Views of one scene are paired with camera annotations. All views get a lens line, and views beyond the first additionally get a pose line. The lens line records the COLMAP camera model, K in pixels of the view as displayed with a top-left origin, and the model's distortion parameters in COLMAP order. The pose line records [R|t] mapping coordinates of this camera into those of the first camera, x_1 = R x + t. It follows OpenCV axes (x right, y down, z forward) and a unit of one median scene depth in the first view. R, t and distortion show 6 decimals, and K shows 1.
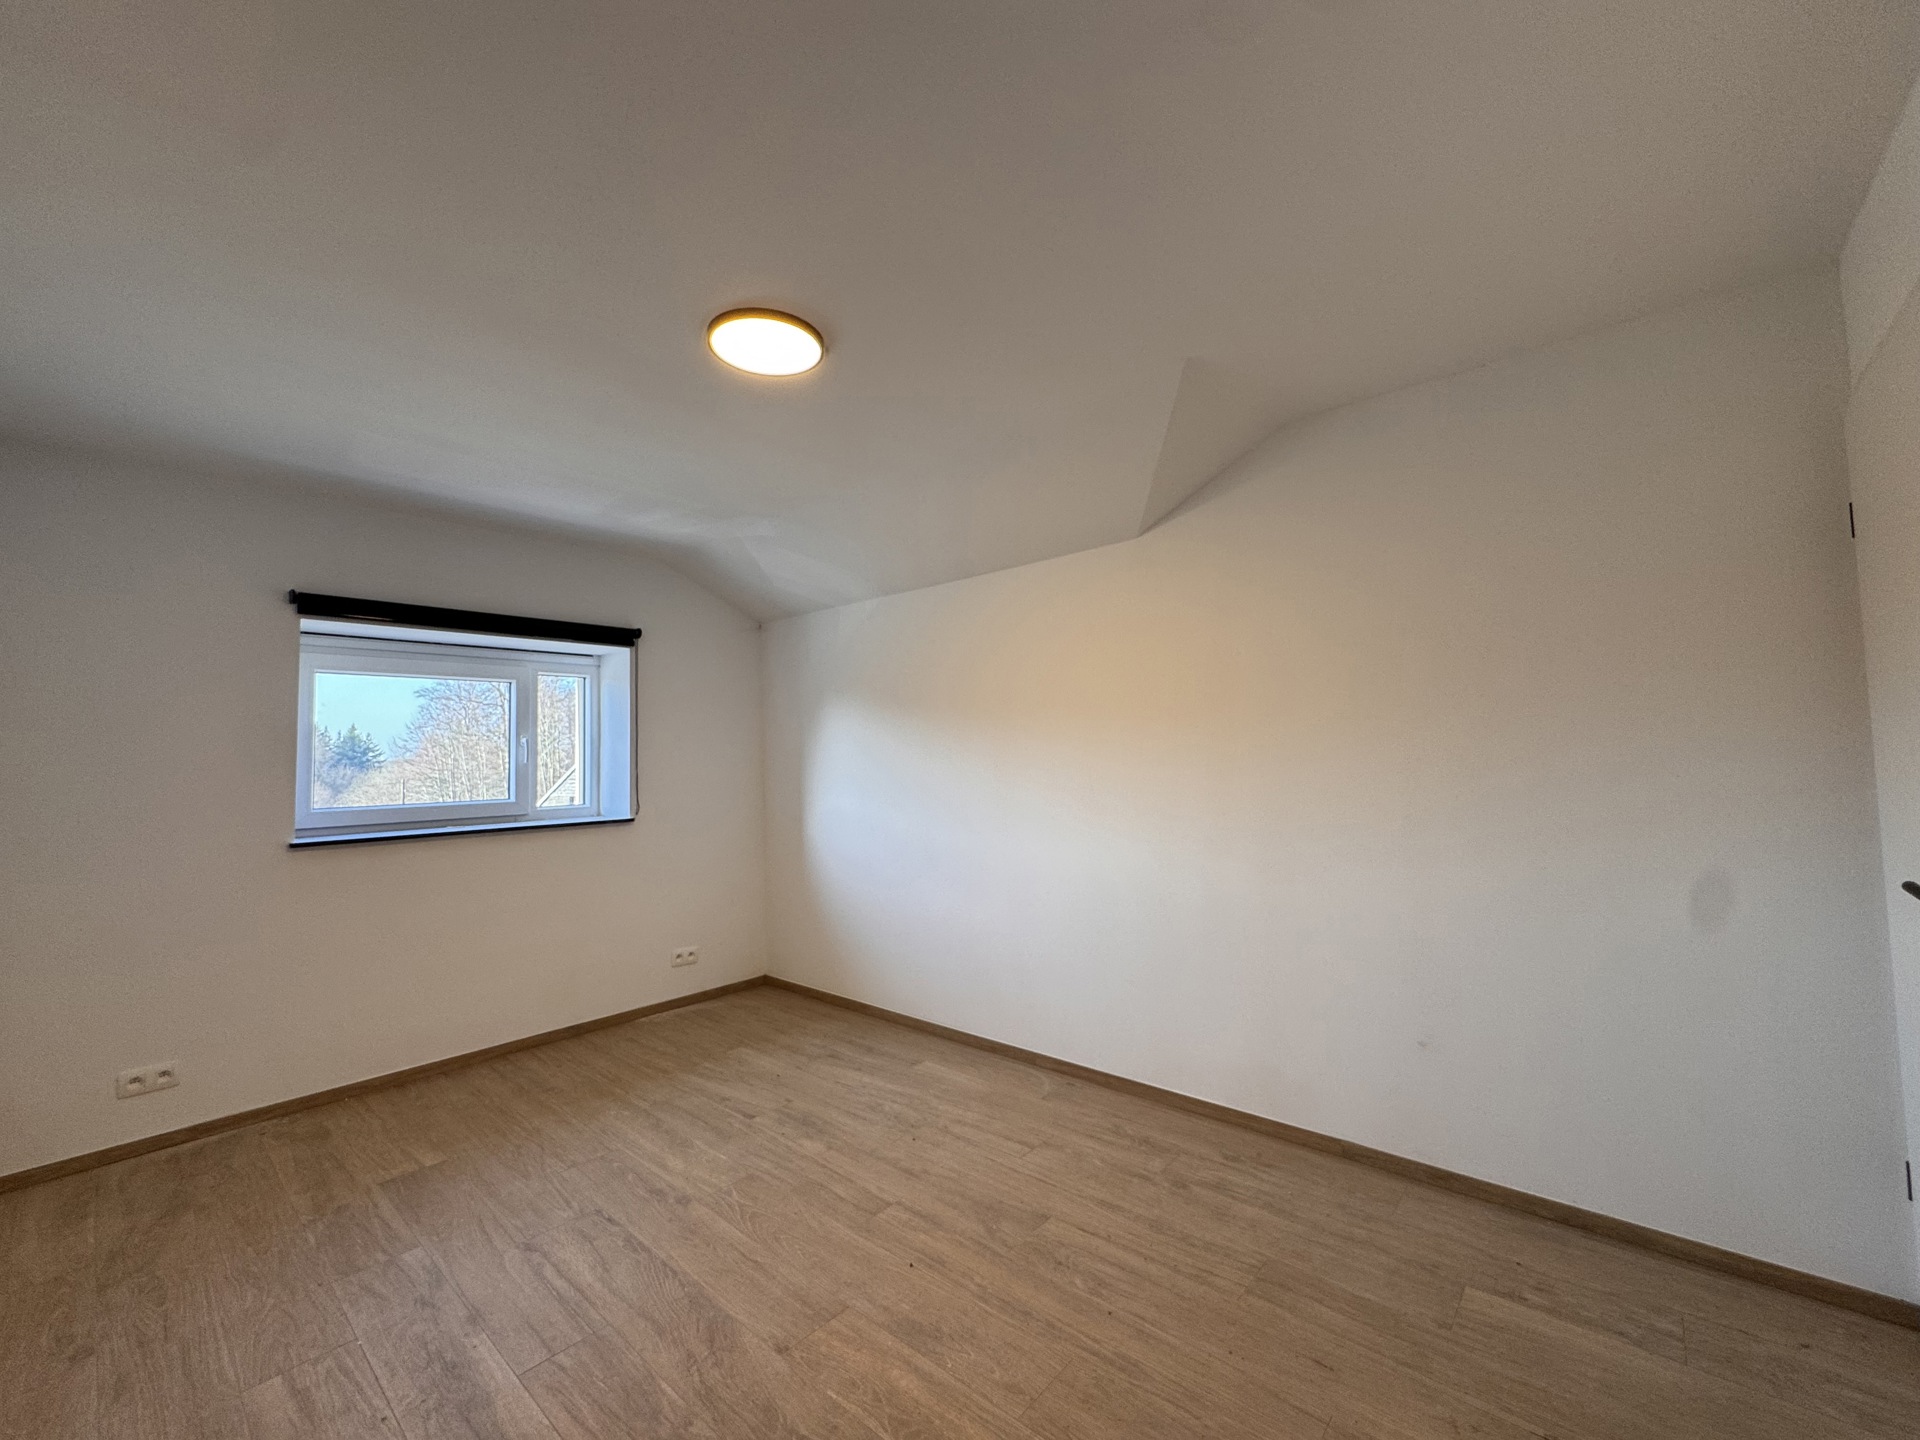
lens RADIAL K [[766.7, 0, 979.1], [0, 766.7, 719.5], [0, 0, 1]] dist [-0.003731, 0.000117]
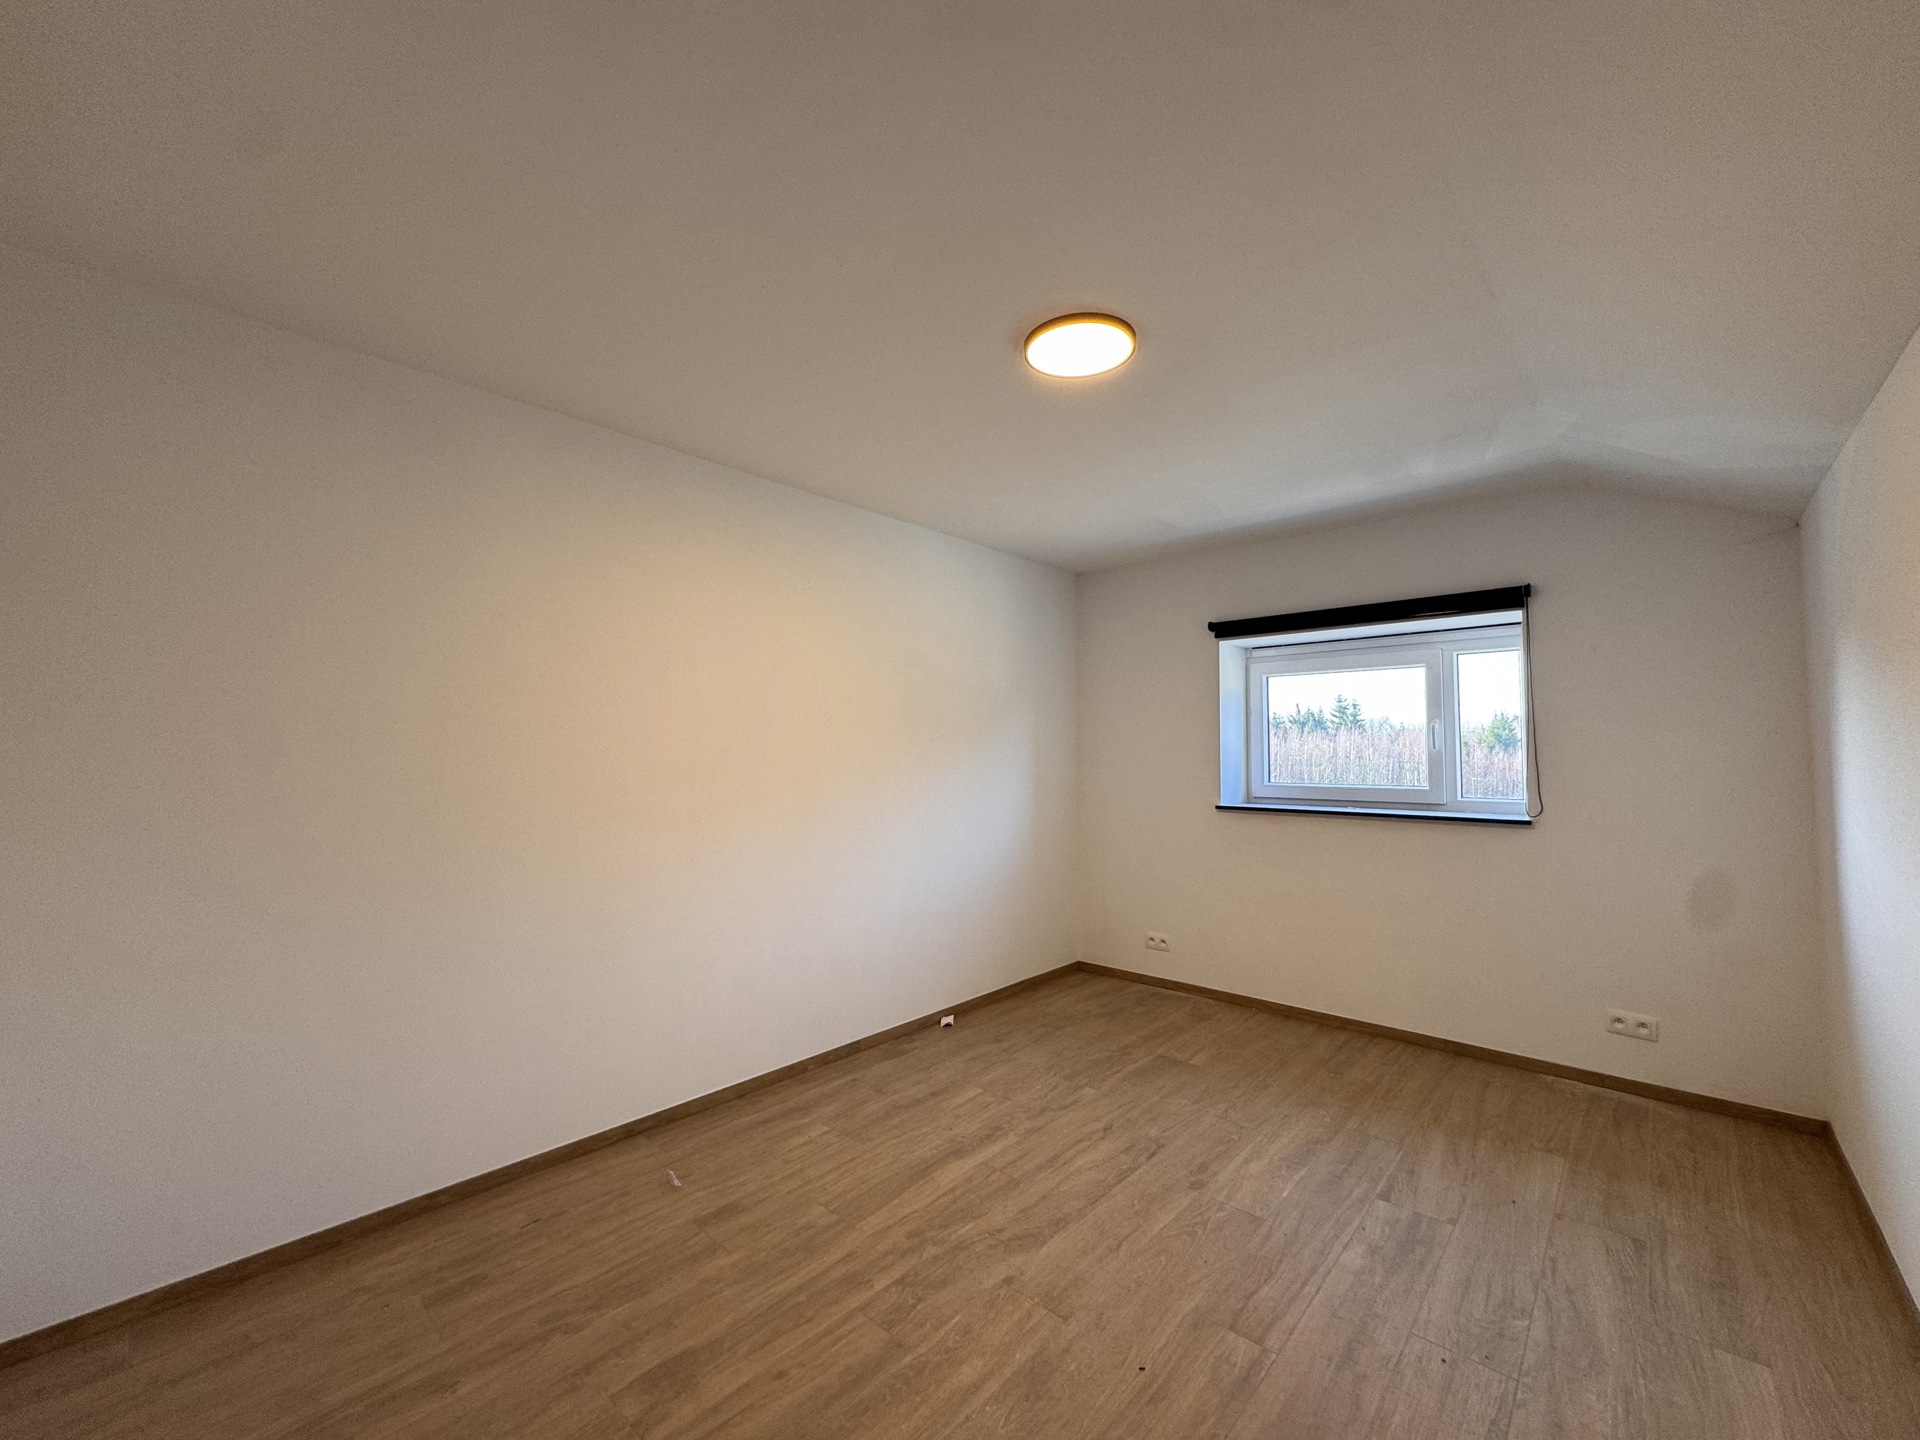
lens RADIAL K [[766.7, 0, 946.5], [0, 766.7, 715.8], [0, 0, 1]] dist [-0.003731, 0.000117]
pose [[-0.036677, -0.024877, -0.999017, 0.570543], [0.048429, 0.998471, -0.026642, 0.015324], [0.998153, -0.049359, -0.035416, 0.639384]]
